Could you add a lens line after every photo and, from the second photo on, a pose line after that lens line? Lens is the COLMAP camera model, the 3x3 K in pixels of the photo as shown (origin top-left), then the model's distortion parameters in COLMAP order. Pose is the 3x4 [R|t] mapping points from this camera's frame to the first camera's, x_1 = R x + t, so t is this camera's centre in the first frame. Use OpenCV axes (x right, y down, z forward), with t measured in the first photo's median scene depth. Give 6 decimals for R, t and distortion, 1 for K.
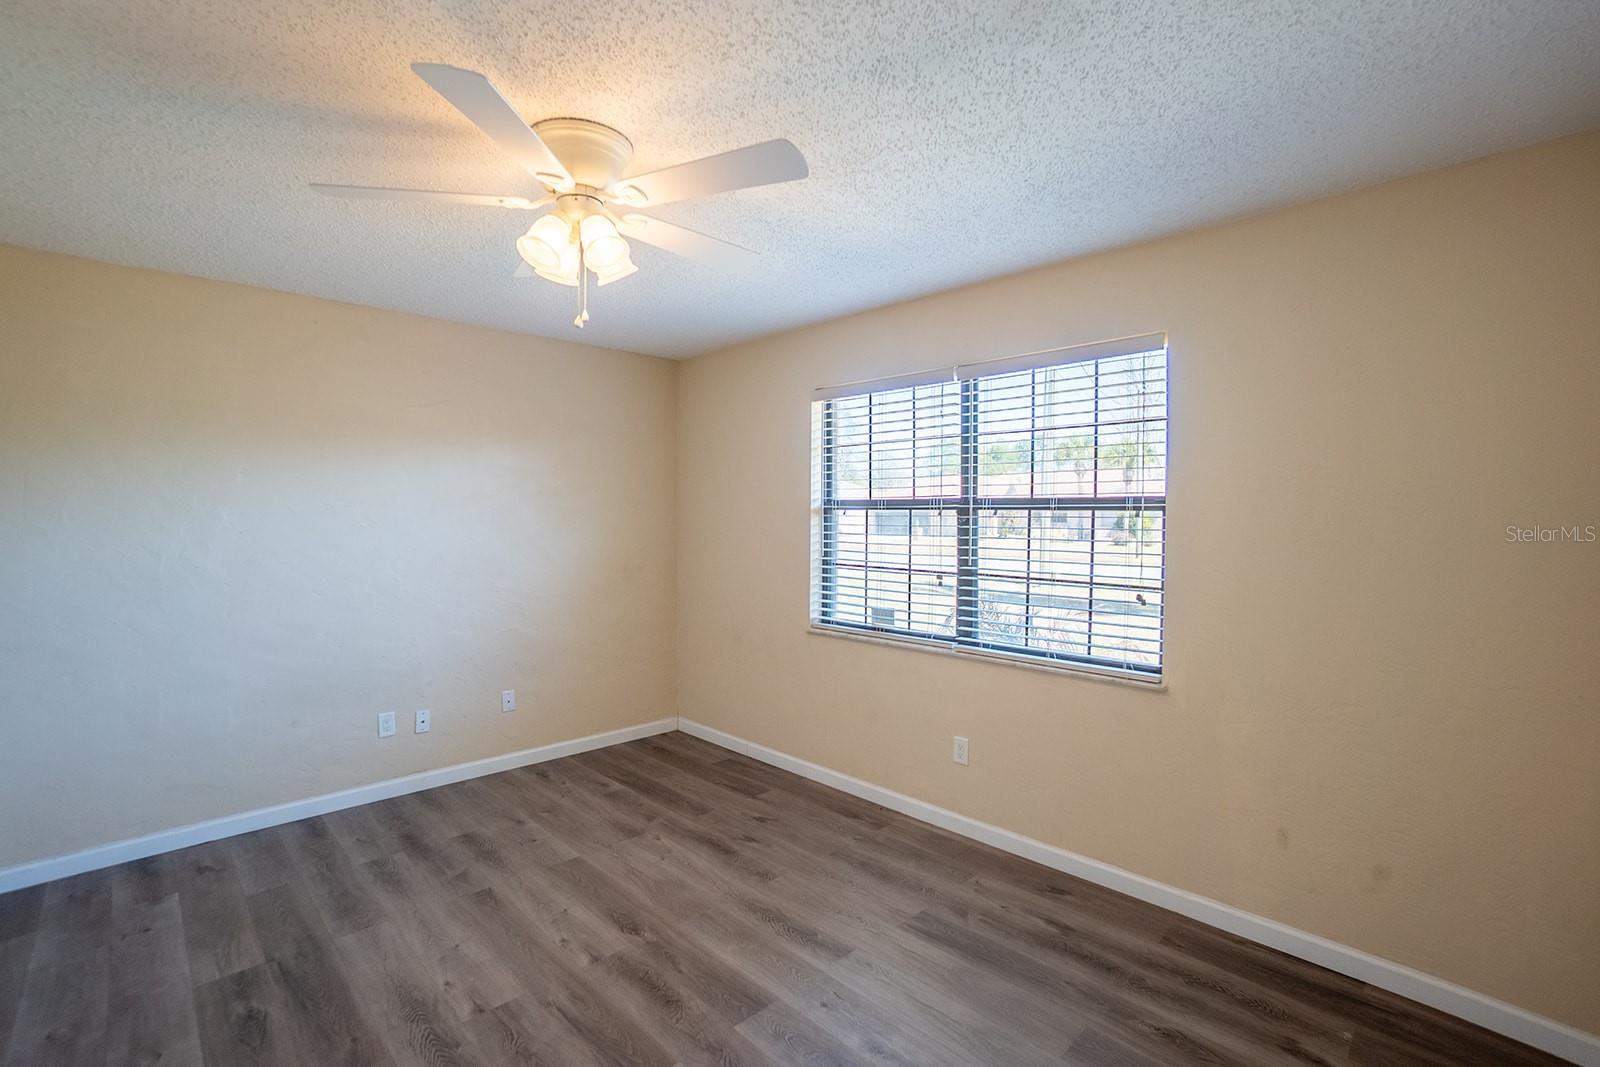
lens RADIAL K [[712.5, 0, 795.2], [0, 712.5, 530.6], [0, 0, 1]] dist [-0.064794, 0.024094]
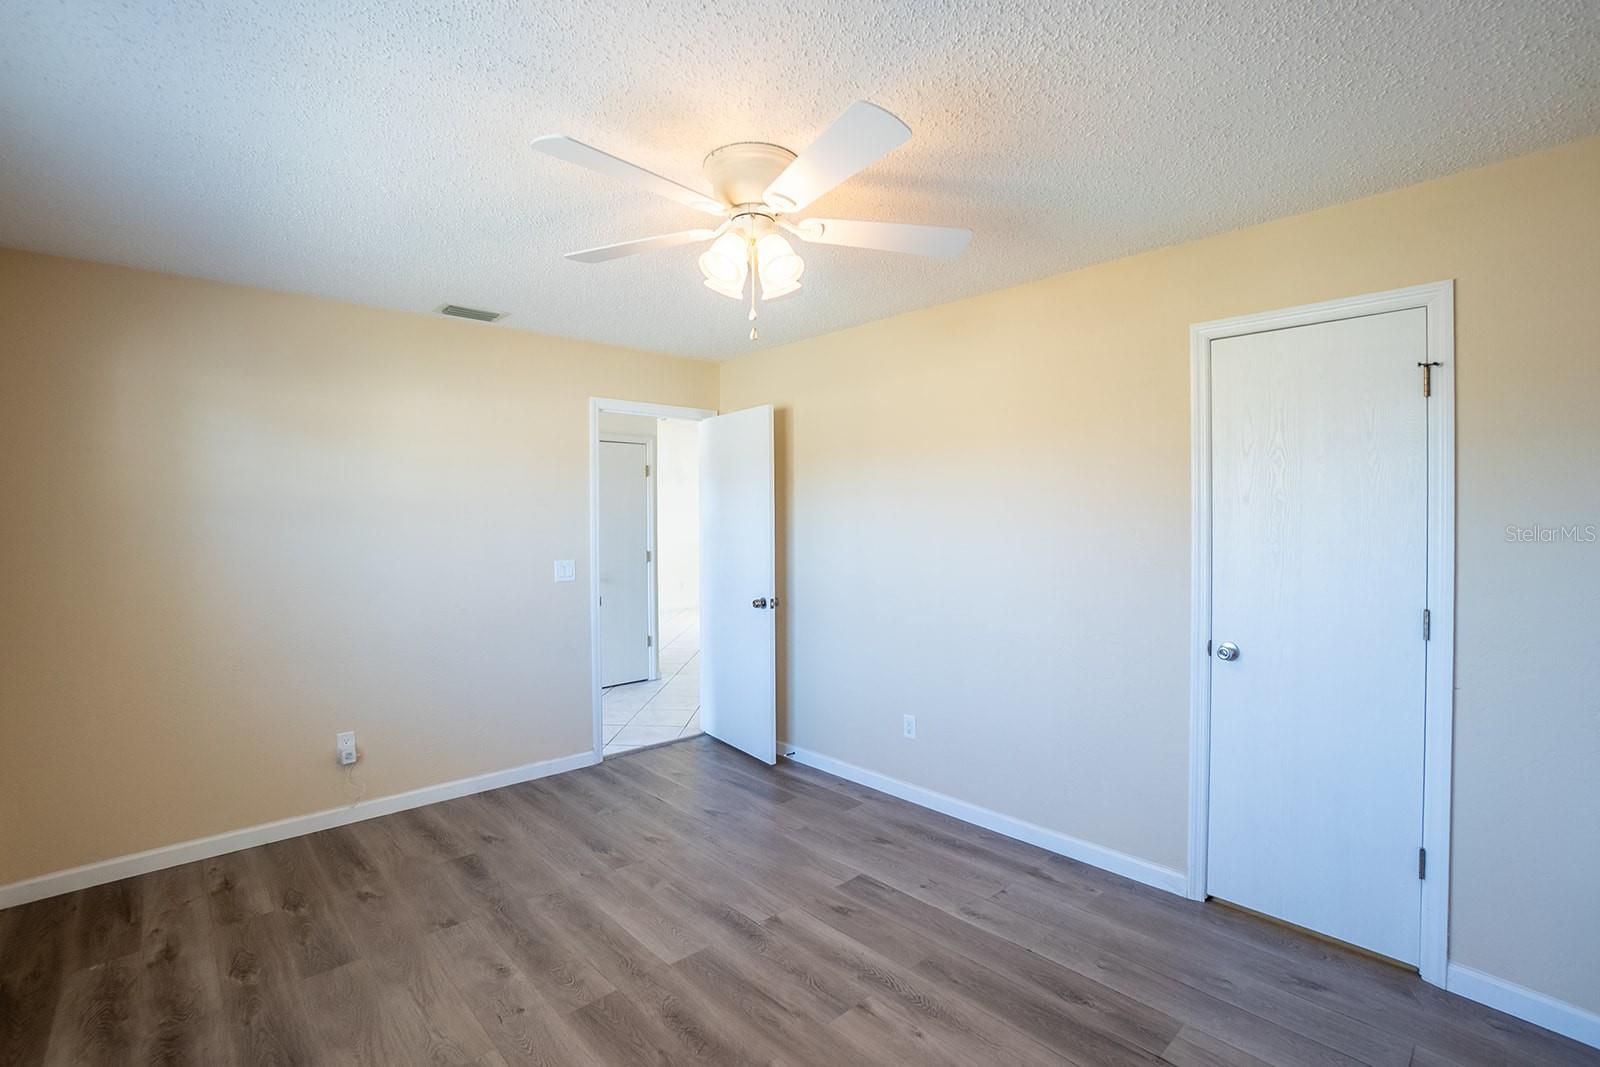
lens RADIAL K [[712.5, 0, 795.2], [0, 712.5, 530.6], [0, 0, 1]] dist [-0.064794, 0.024094]
pose [[-0.999662, -0.002500, 0.025864, -0.265371], [-0.001561, 0.999342, 0.036237, -0.027921], [-0.025937, 0.036185, -0.999008, 1.379875]]
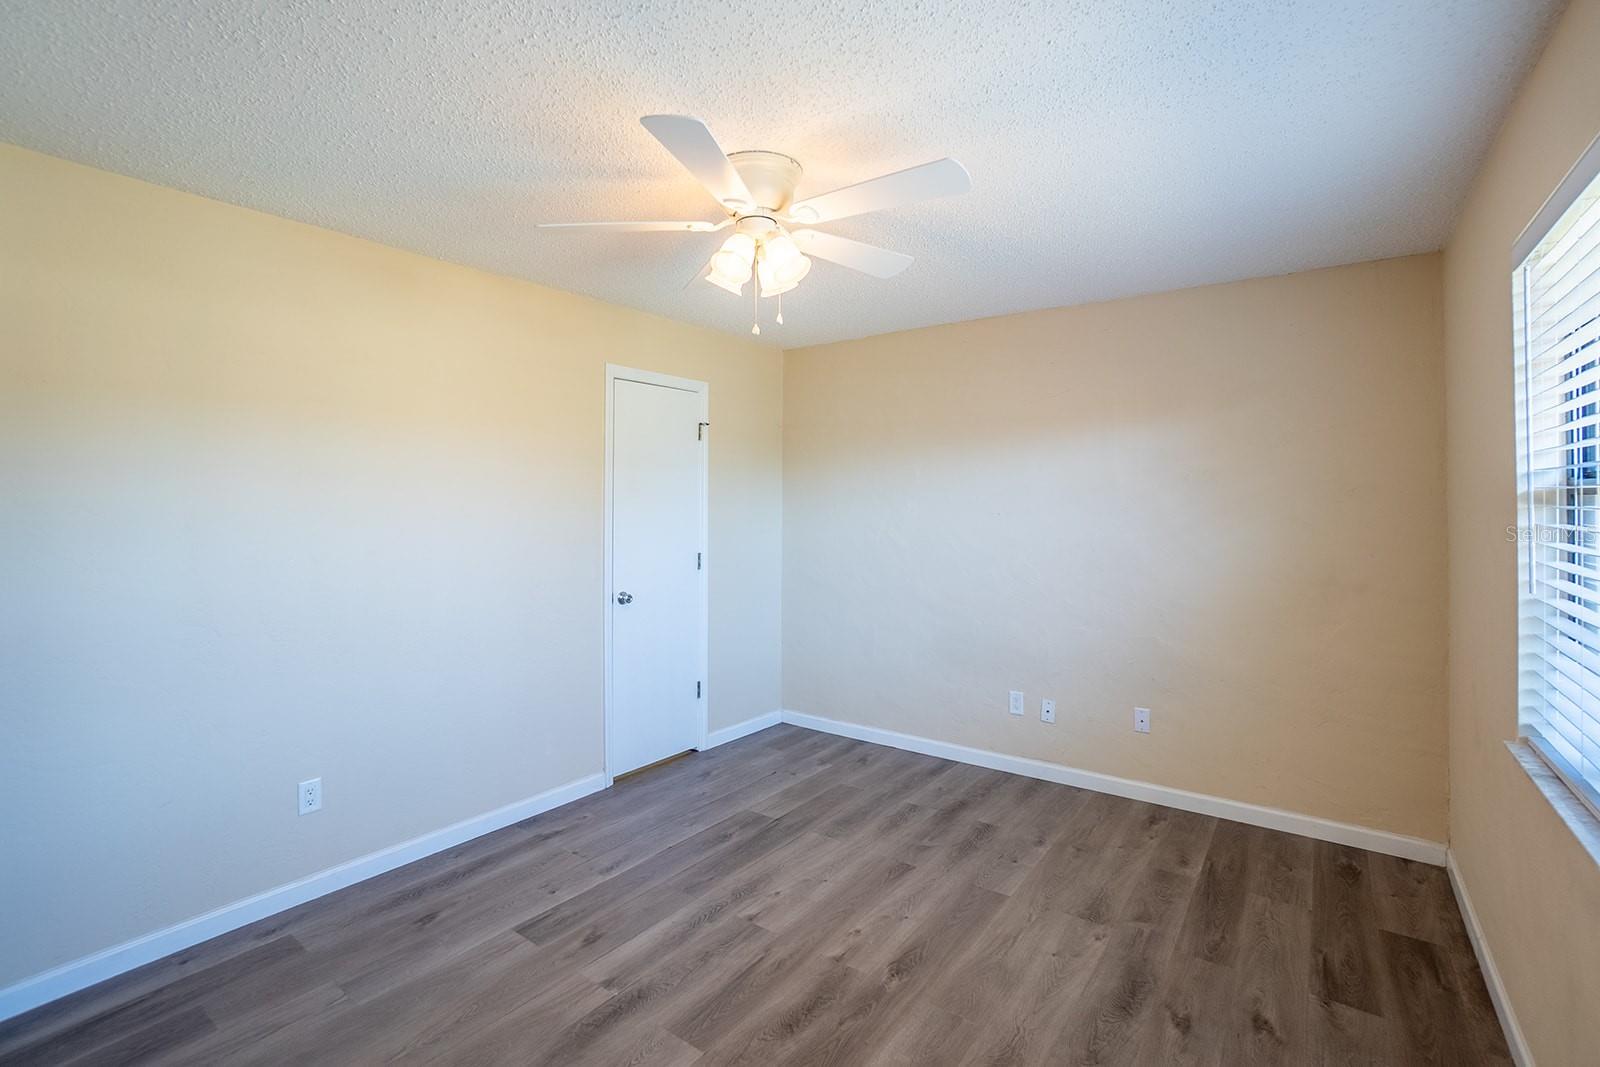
lens RADIAL K [[712.5, 0, 795.2], [0, 712.5, 530.6], [0, 0, 1]] dist [-0.064794, 0.024094]
pose [[0.157647, 0.029220, -0.987063, 0.511449], [-0.022872, 0.999402, 0.025932, -0.009310], [0.987231, 0.018488, 0.158221, 0.601687]]
